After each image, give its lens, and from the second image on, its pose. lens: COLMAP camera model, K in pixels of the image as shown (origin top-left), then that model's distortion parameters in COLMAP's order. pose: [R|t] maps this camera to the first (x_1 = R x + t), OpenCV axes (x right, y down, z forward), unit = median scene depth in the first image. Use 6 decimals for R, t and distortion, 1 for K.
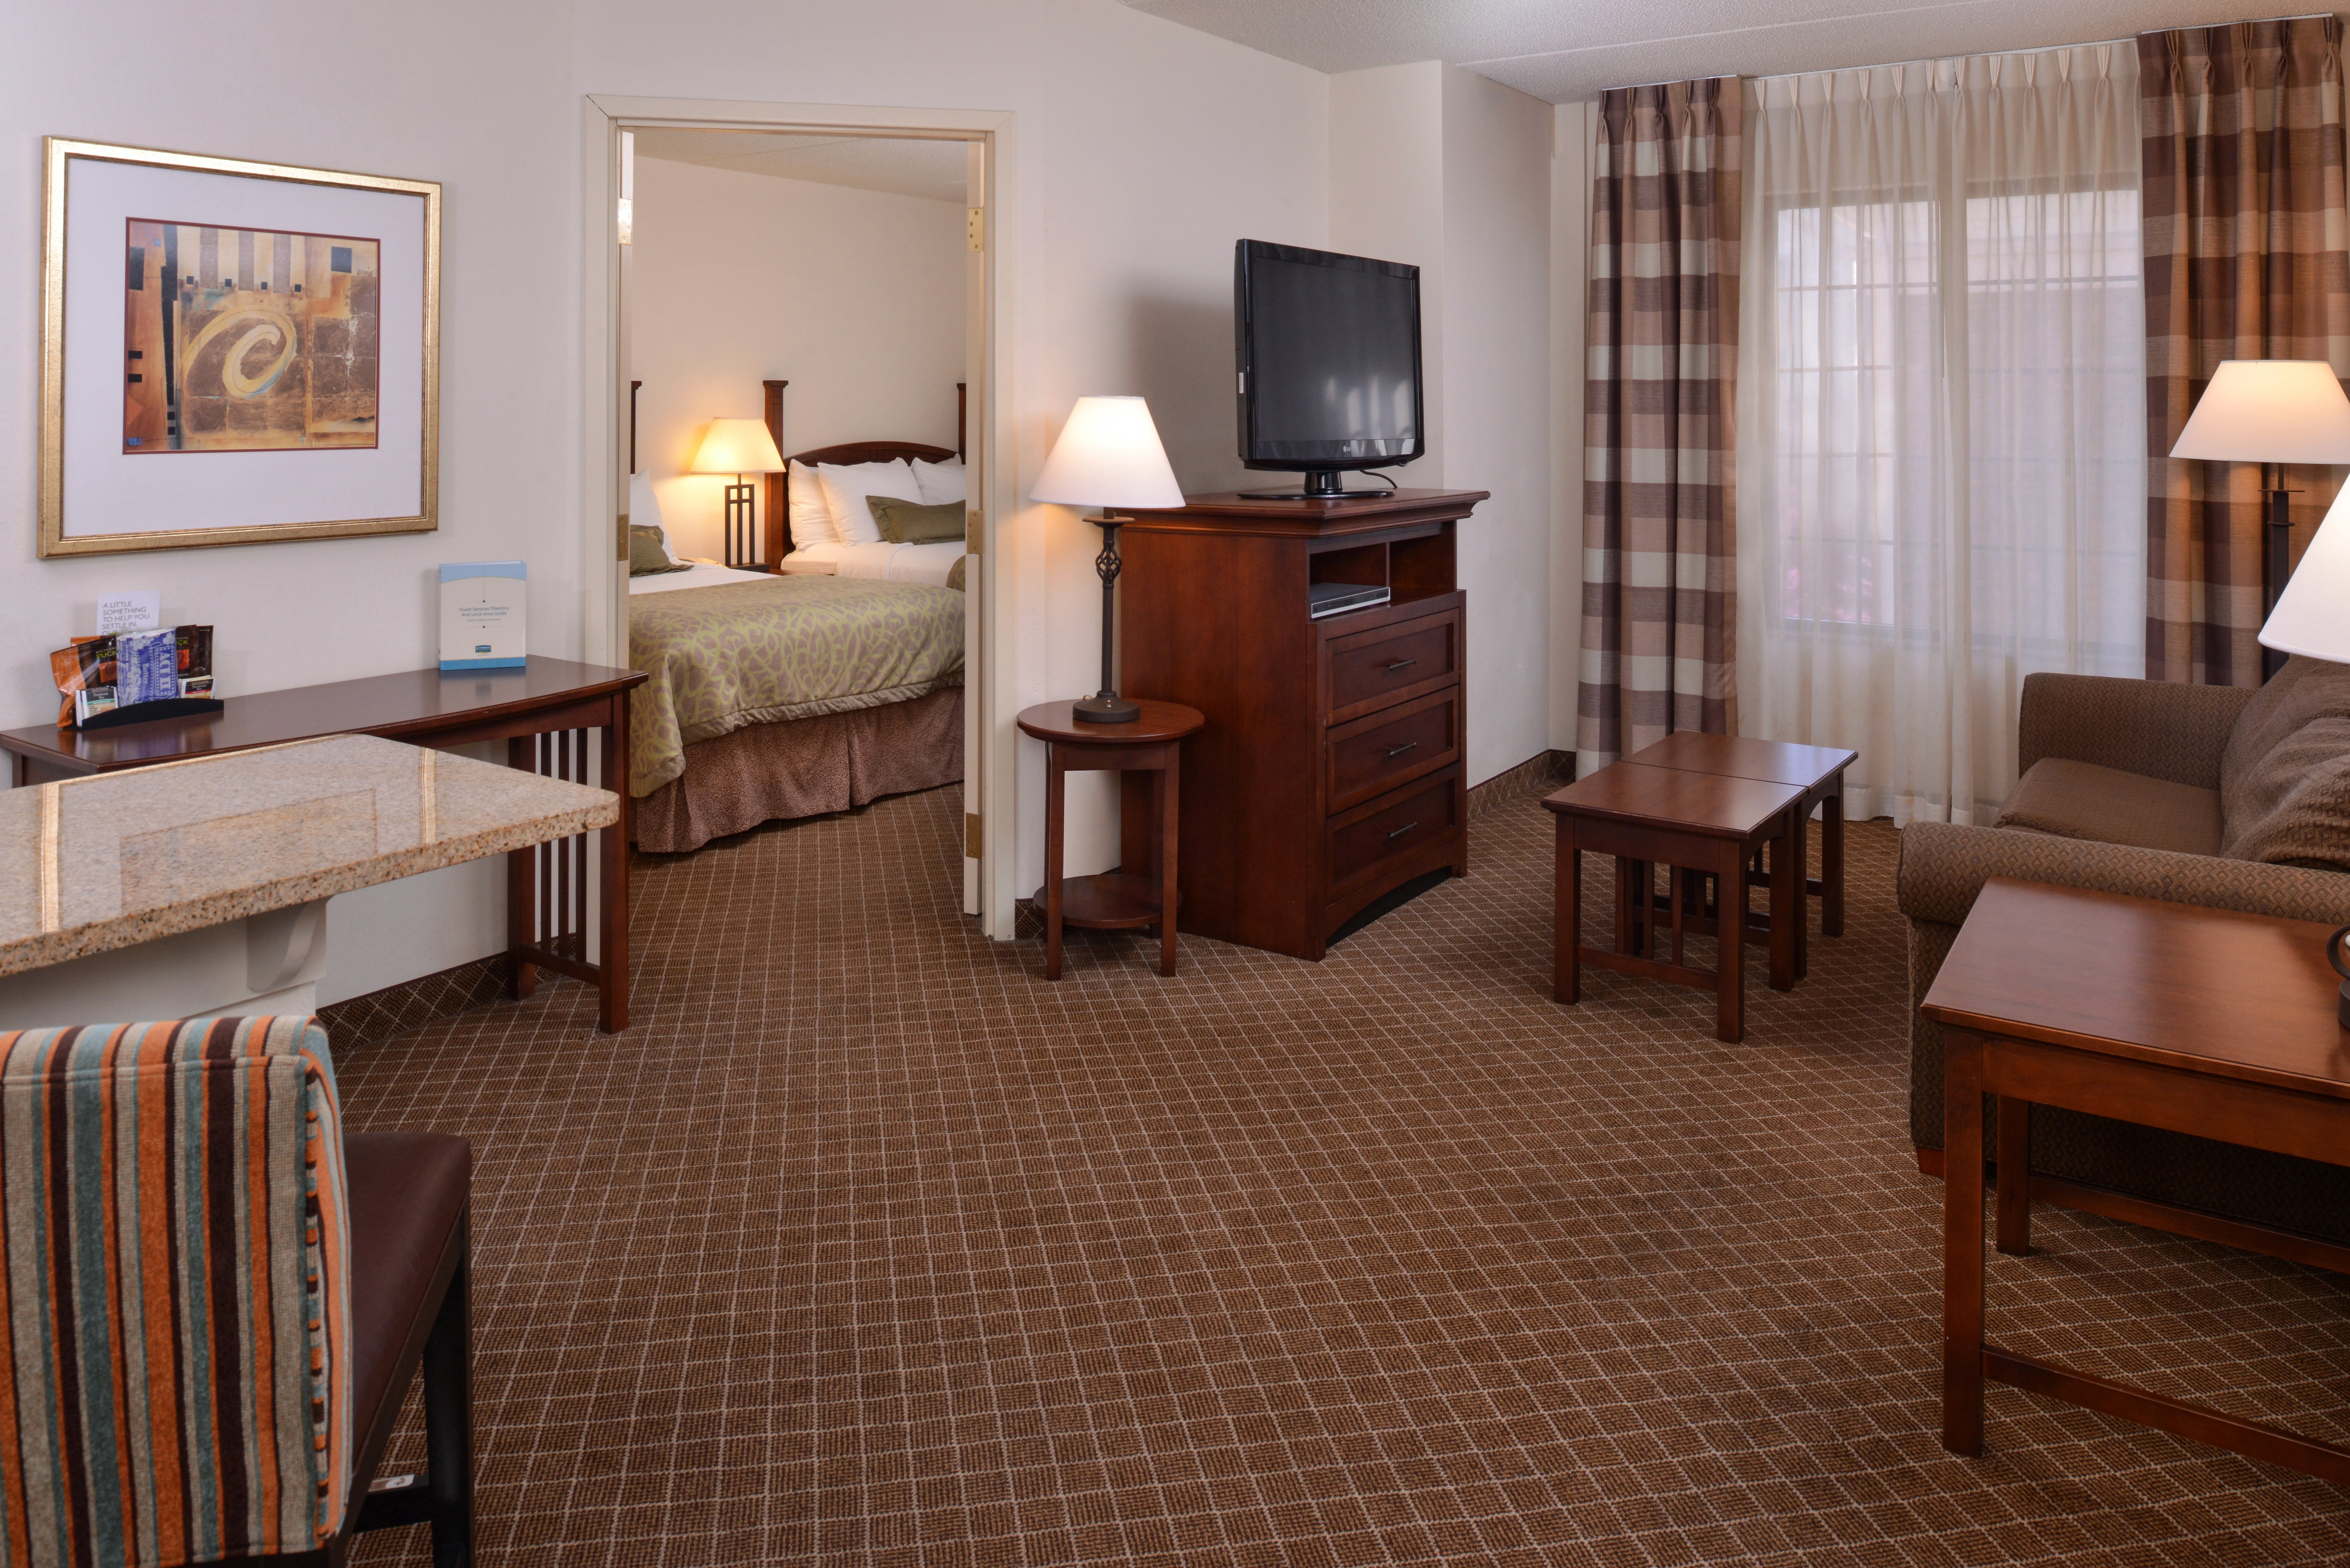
lens RADIAL K [[1569.9, 0, 1175.0], [0, 1569.9, 784.0], [0, 0, 1]] dist [-0.004216, -0.005679]
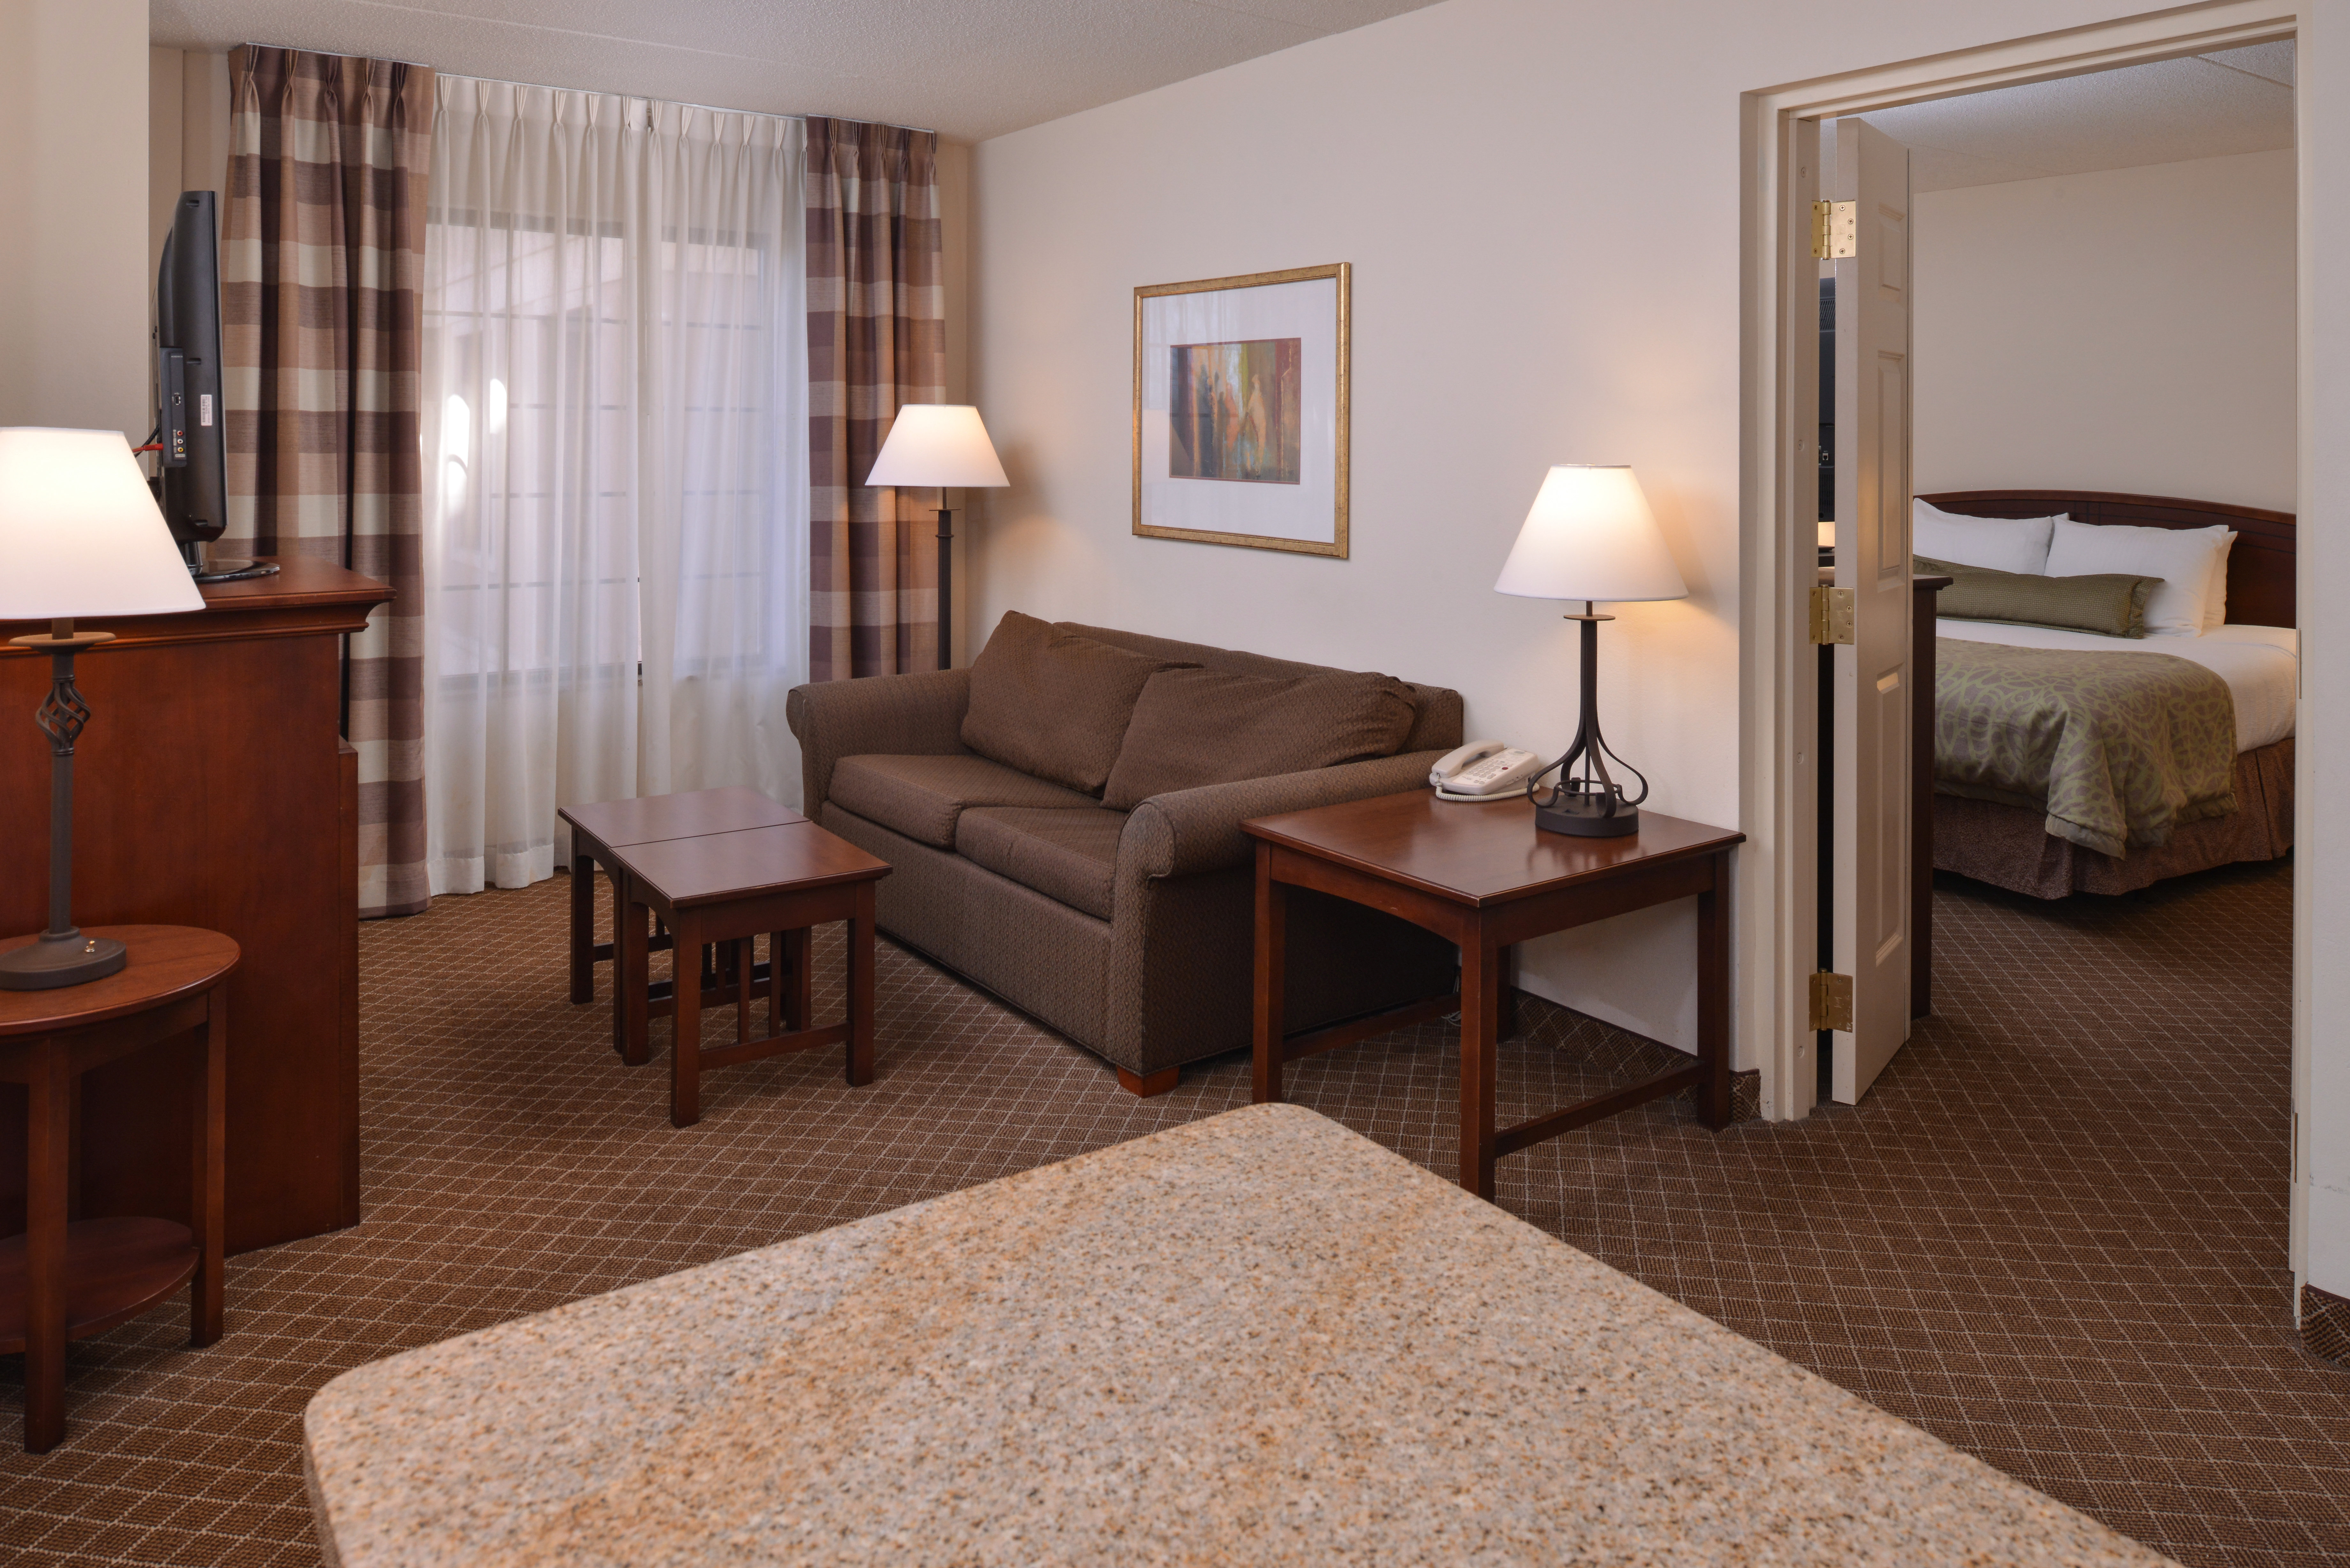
lens RADIAL K [[1611.7, 0, 1176.3], [0, 1611.7, 749.1], [0, 0, 1]] dist [0.002977, 0.001971]
pose [[0.362091, -0.176172, 0.915343, -0.419224], [0.215957, 0.971115, 0.101478, -0.093667], [-0.906782, 0.160931, 0.389678, 0.367759]]
